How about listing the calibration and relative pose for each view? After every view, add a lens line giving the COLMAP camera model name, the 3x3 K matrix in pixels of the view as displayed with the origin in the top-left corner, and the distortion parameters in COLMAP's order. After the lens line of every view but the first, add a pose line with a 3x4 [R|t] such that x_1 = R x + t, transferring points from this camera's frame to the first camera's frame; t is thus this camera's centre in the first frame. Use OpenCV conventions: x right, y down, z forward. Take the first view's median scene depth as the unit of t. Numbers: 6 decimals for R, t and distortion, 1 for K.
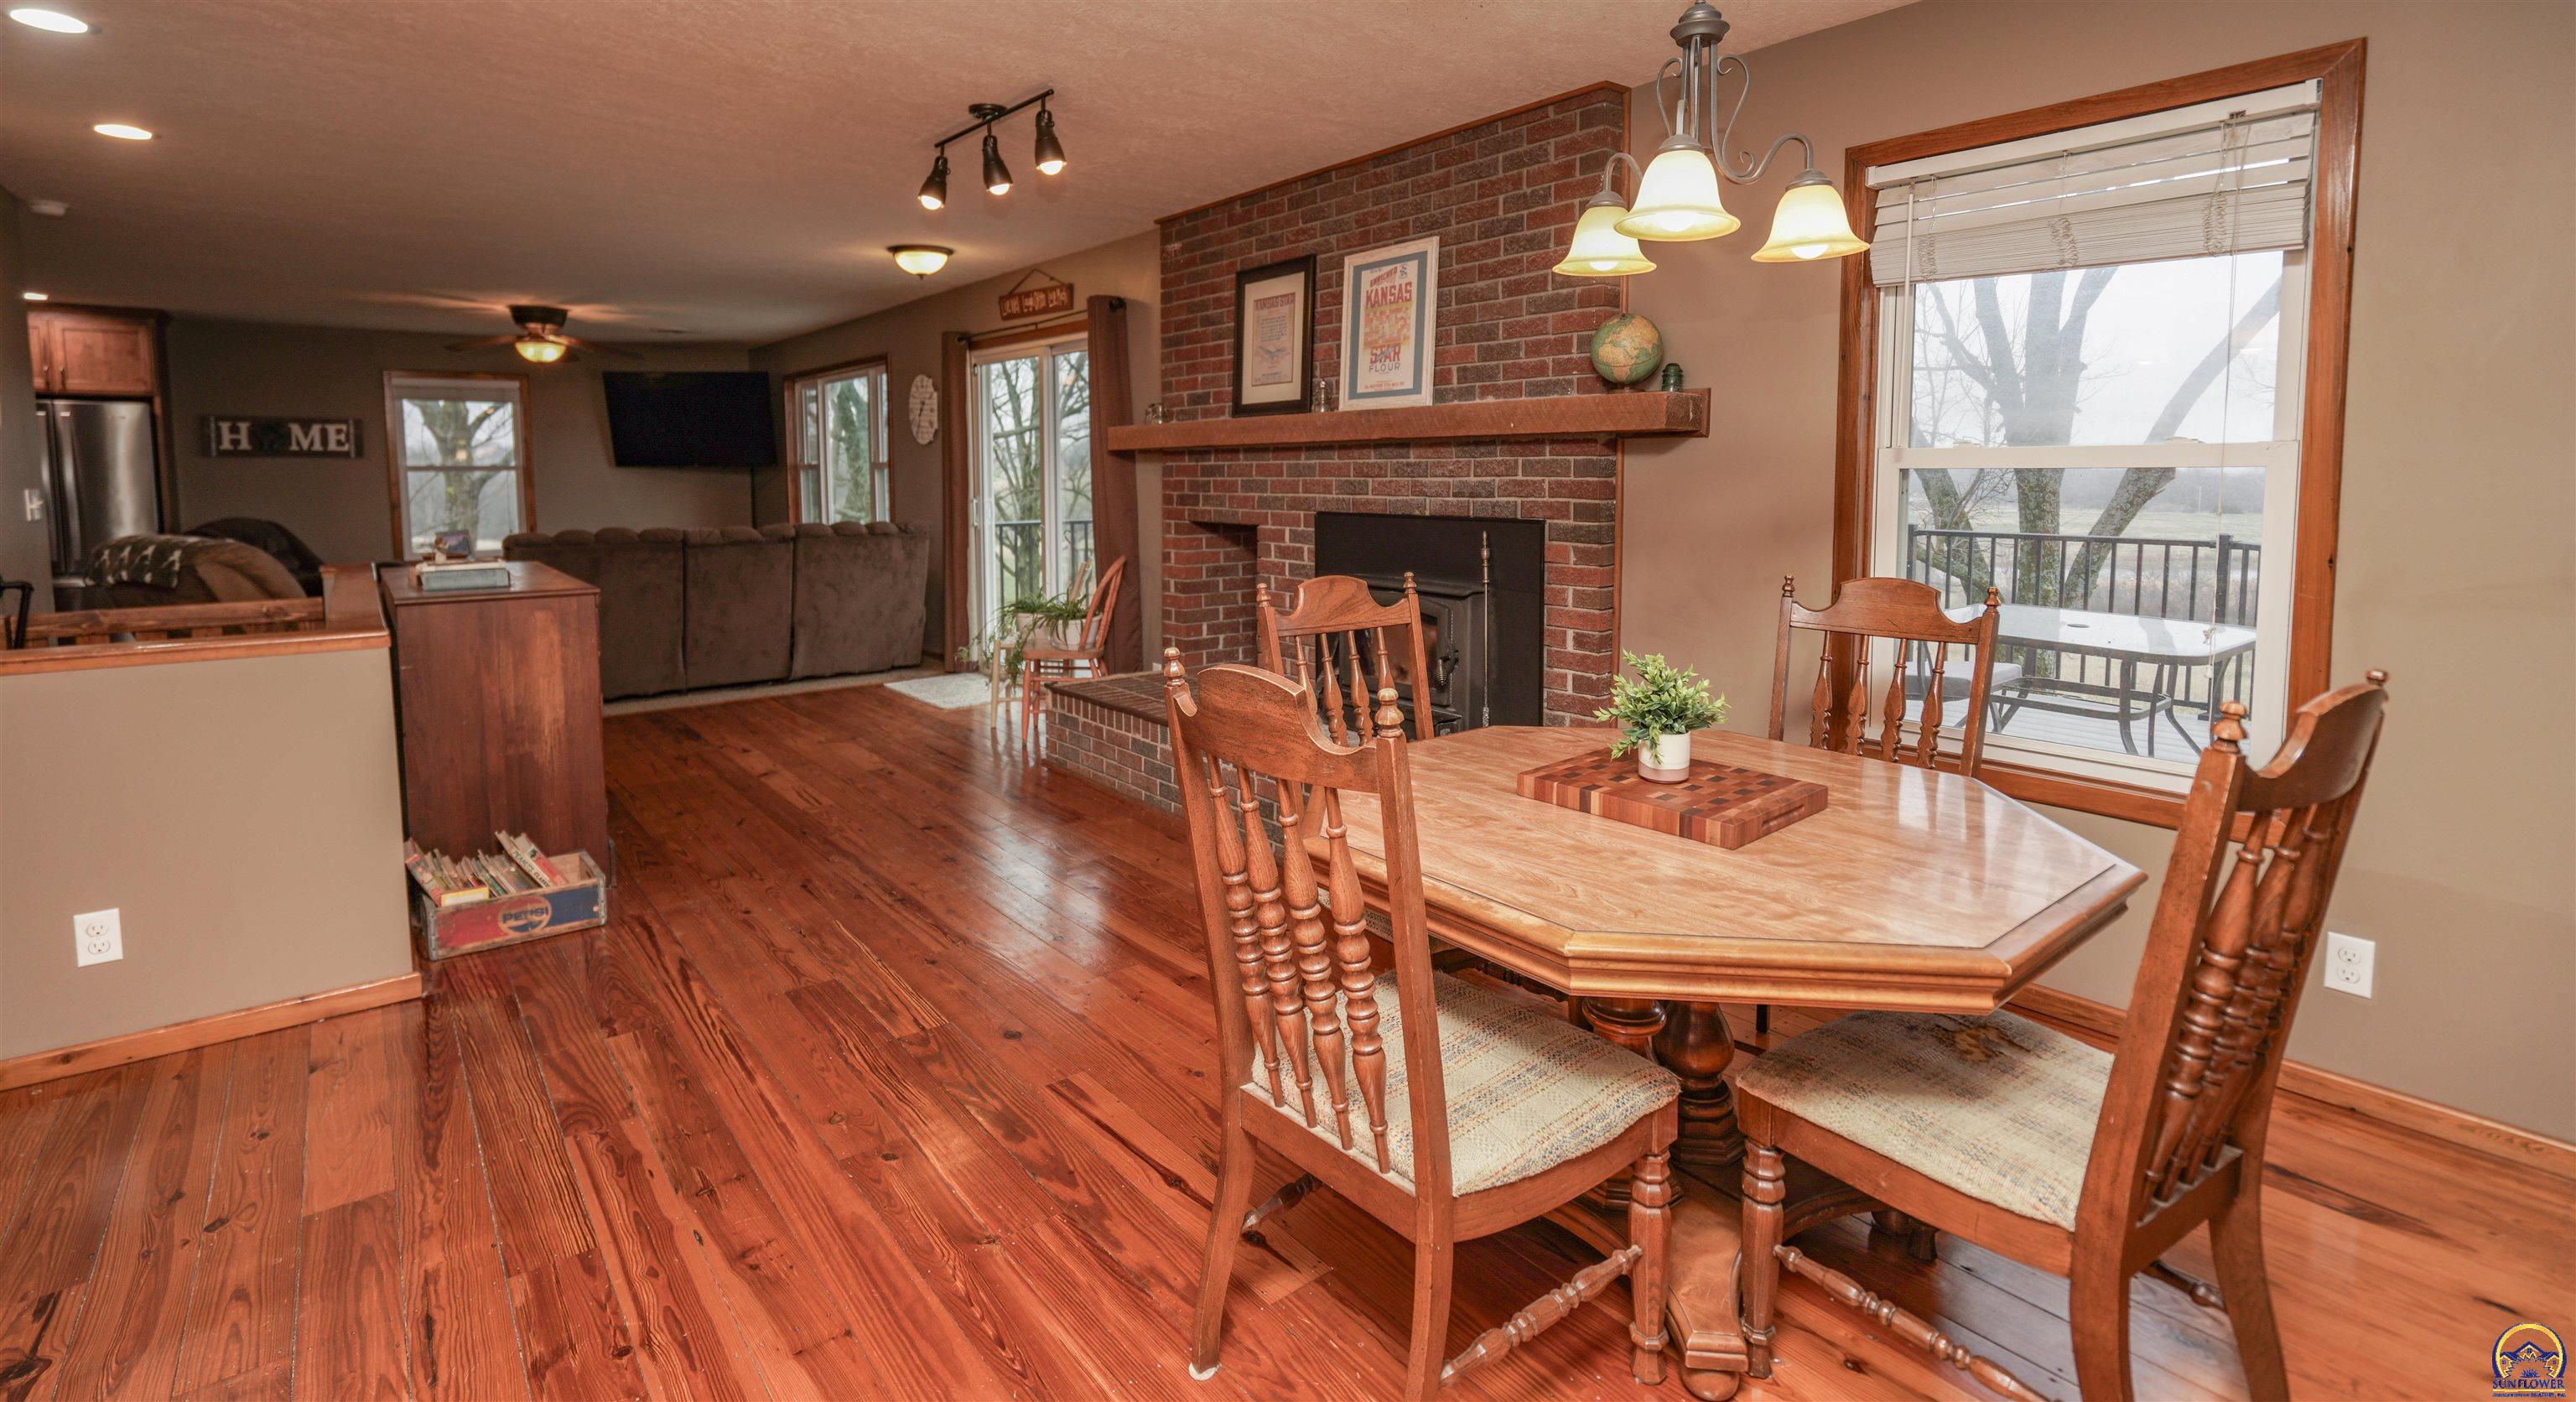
lens RADIAL K [[1170.0, 0, 1282.8], [0, 1170.0, 560.4], [0, 0, 1]] dist [-0.008254, 0.002608]
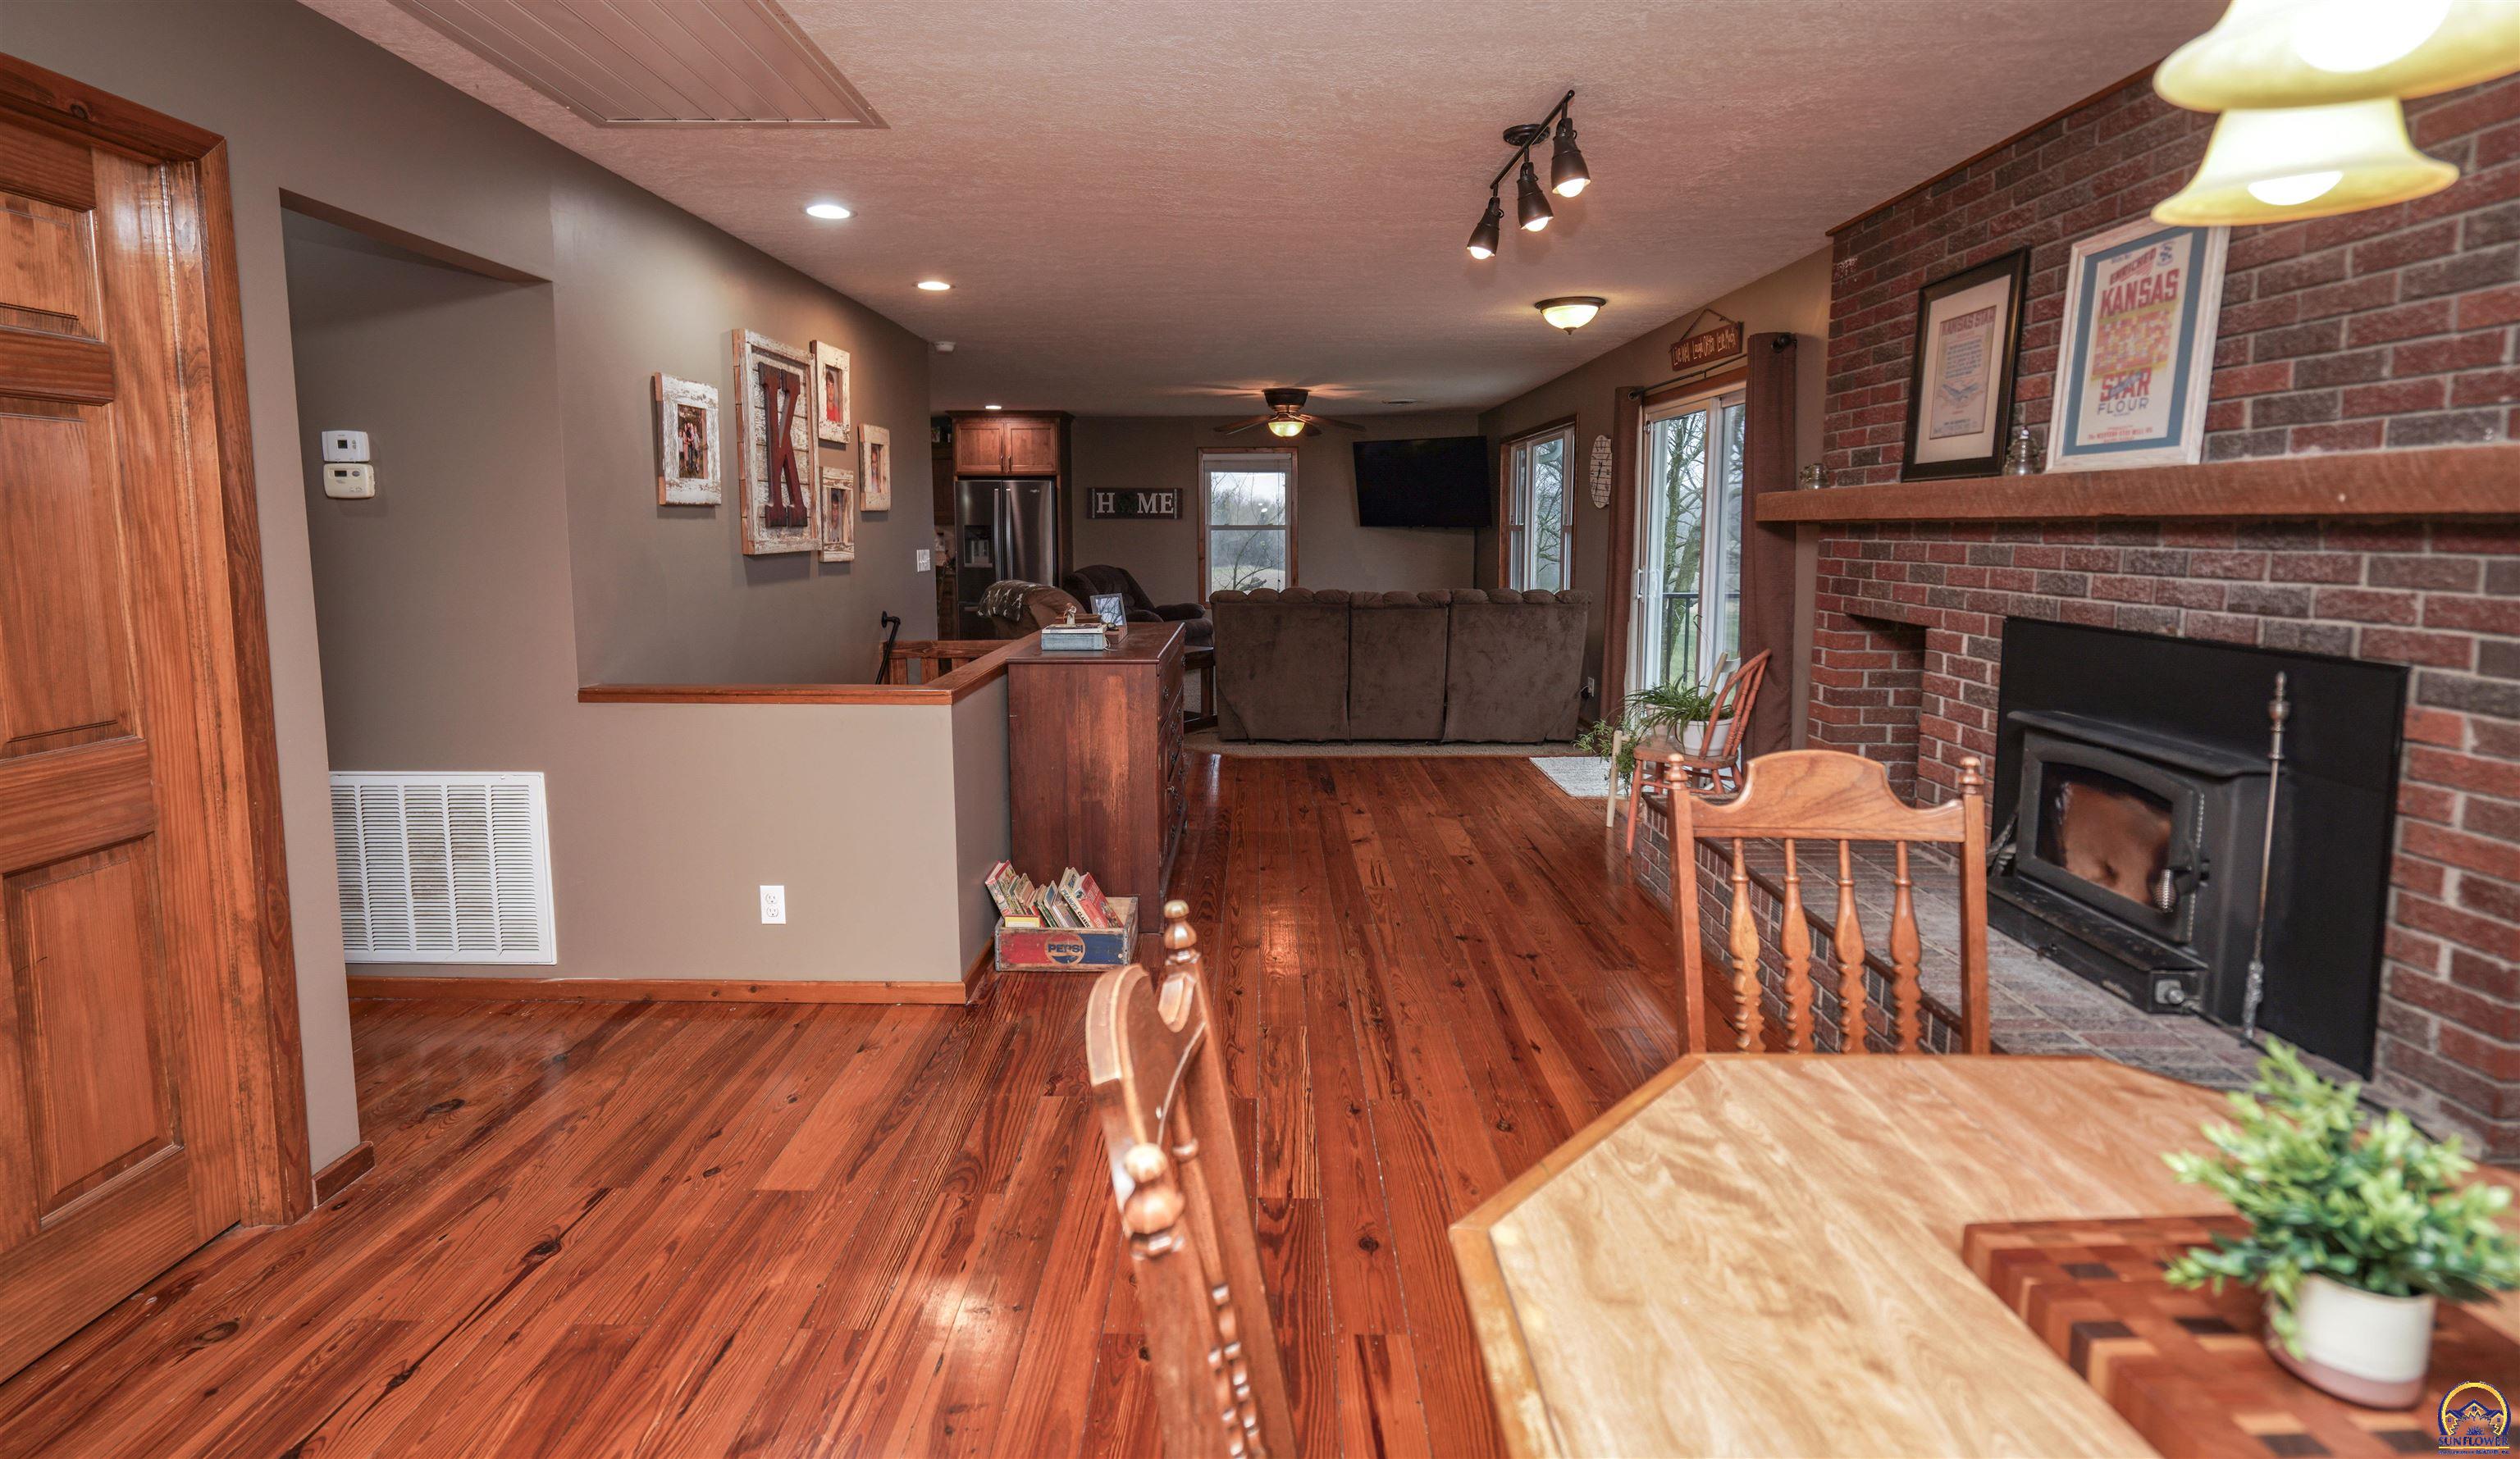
lens RADIAL K [[1147.4, 0, 1246.0], [0, 1147.4, 633.6], [0, 0, 1]] dist [-0.006135, 0.002133]
pose [[0.771894, 0.064723, -0.632449, 0.113915], [-0.051583, 0.997900, 0.039166, -0.035201], [0.633656, 0.002391, 0.773612, 0.180499]]
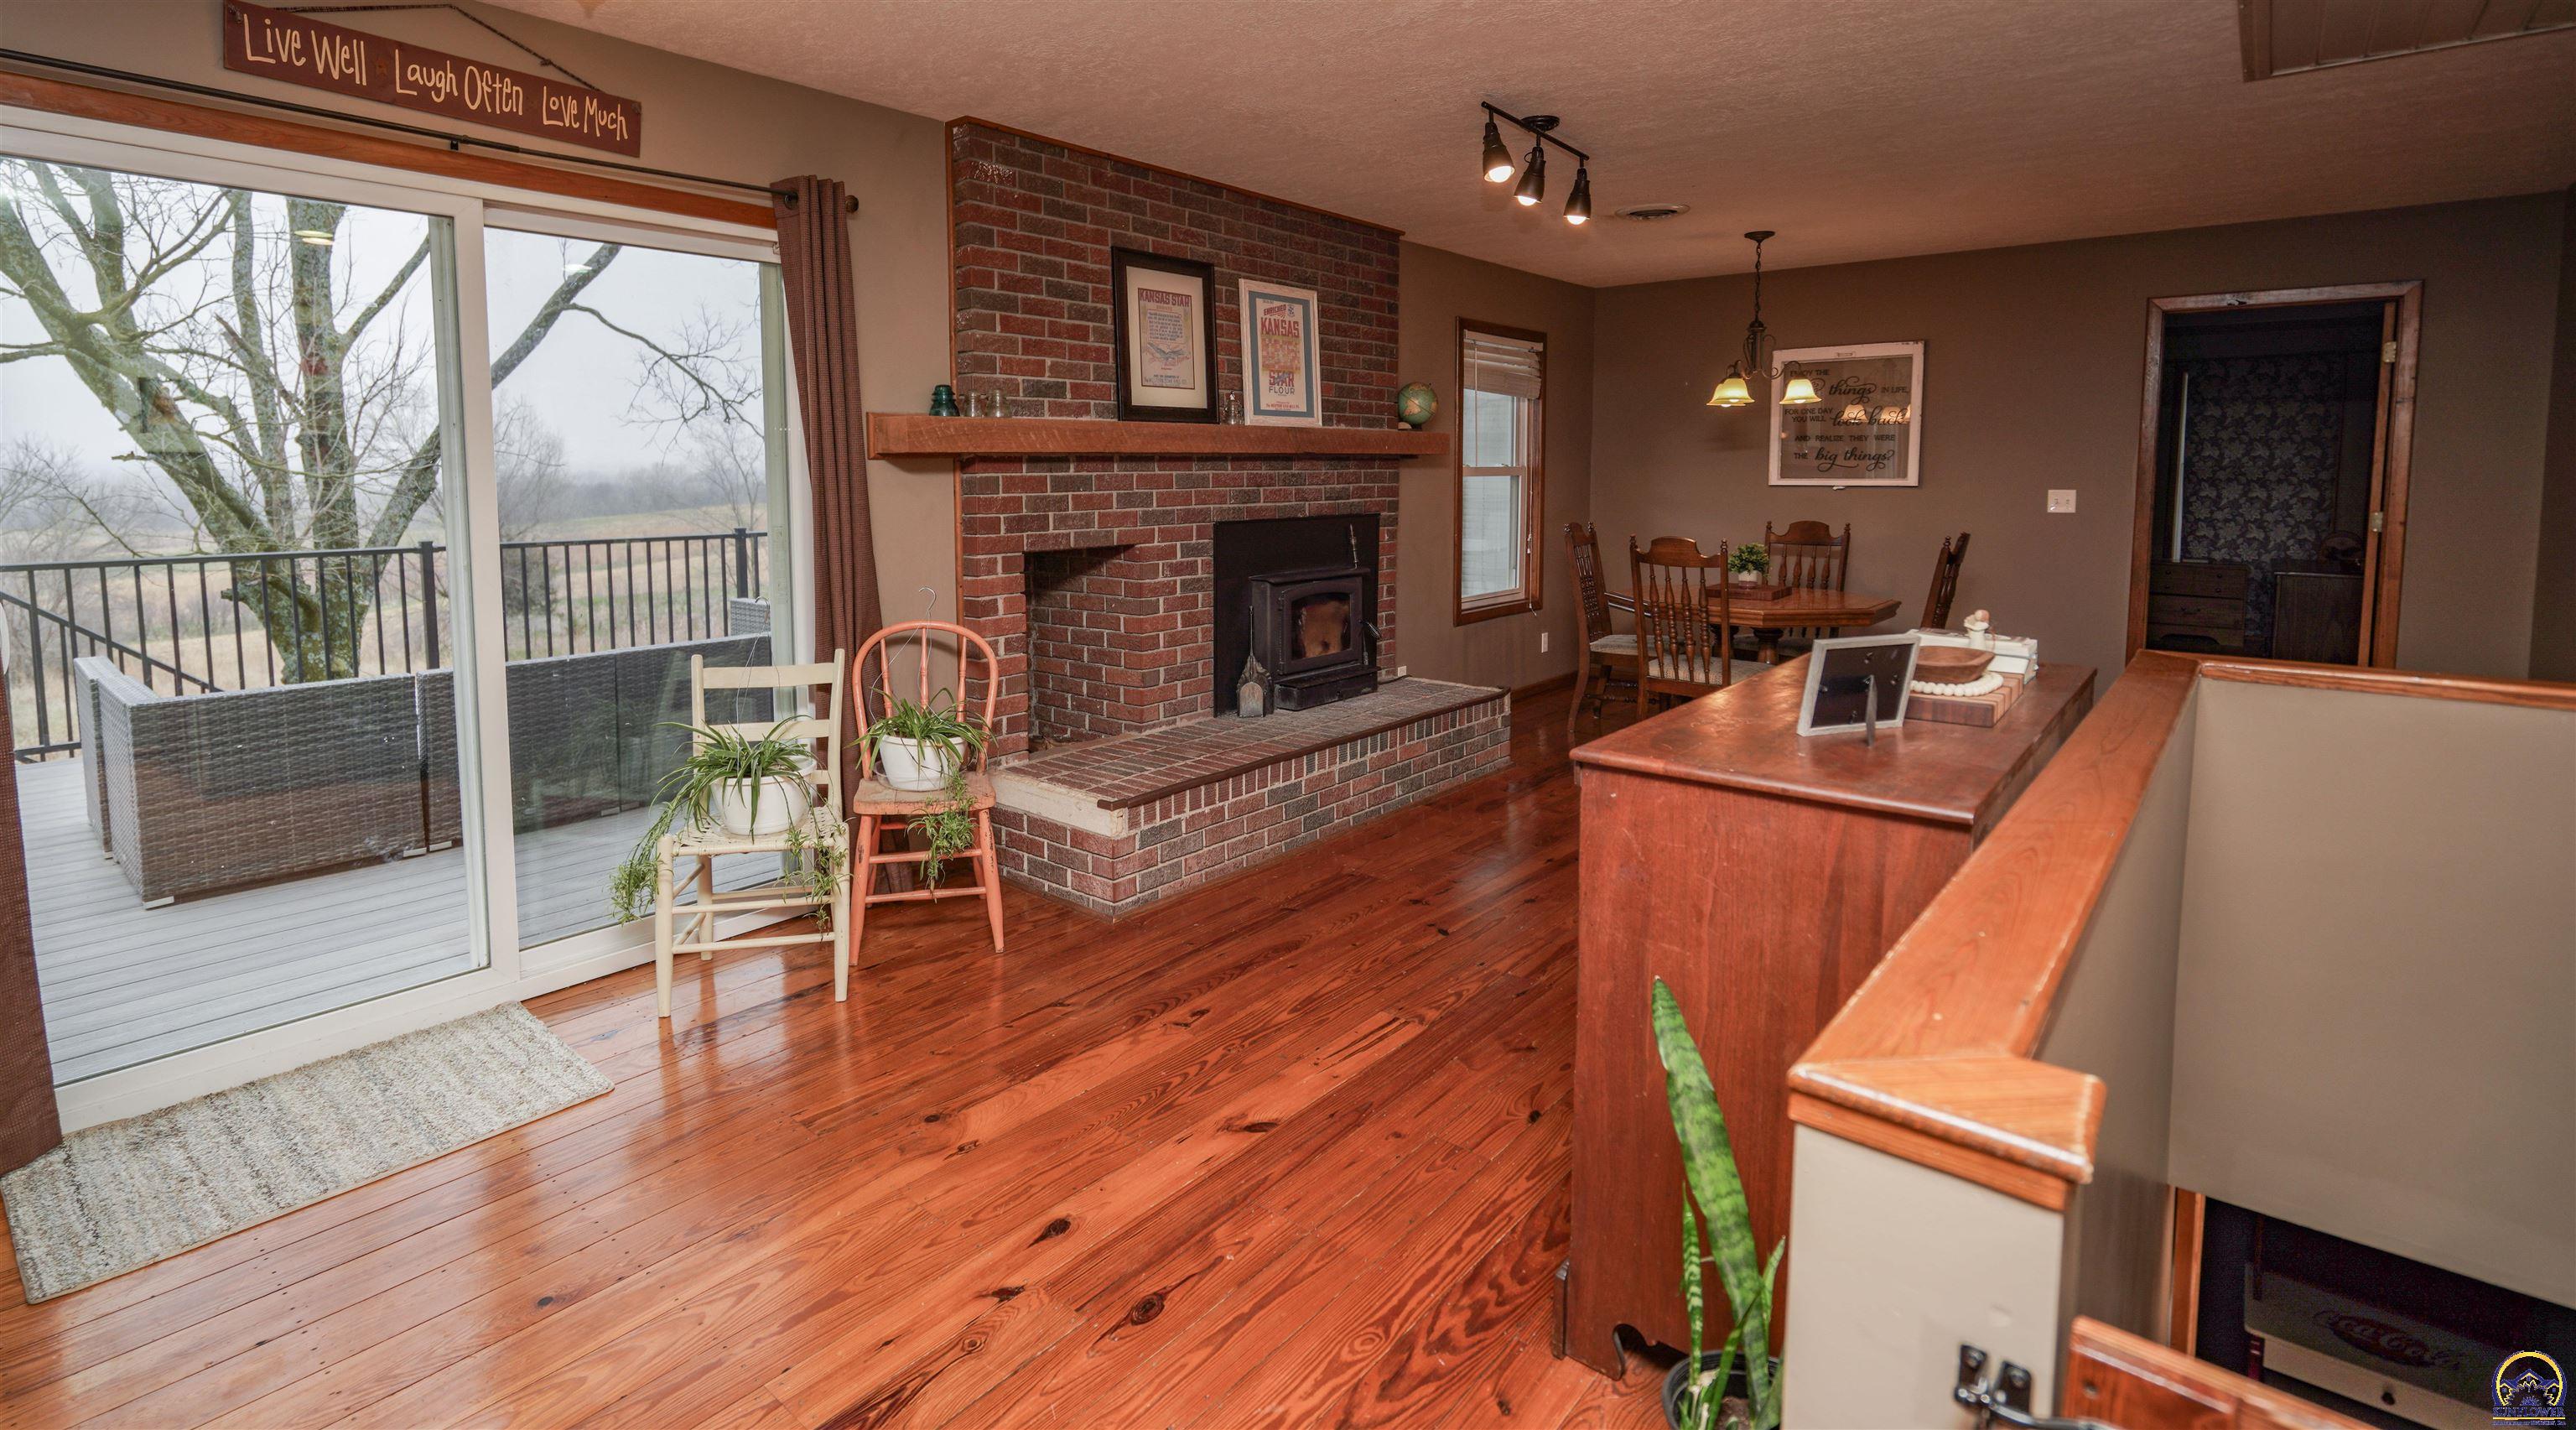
lens RADIAL K [[1211.8, 0, 1227.5], [0, 1211.8, 569.0], [0, 0, 1]] dist [0.001294, -0.000049]
pose [[-0.179807, -0.077252, 0.980664, -1.012398], [0.080698, 0.992393, 0.092972, -0.099401], [-0.980386, 0.095854, -0.172205, 1.193531]]
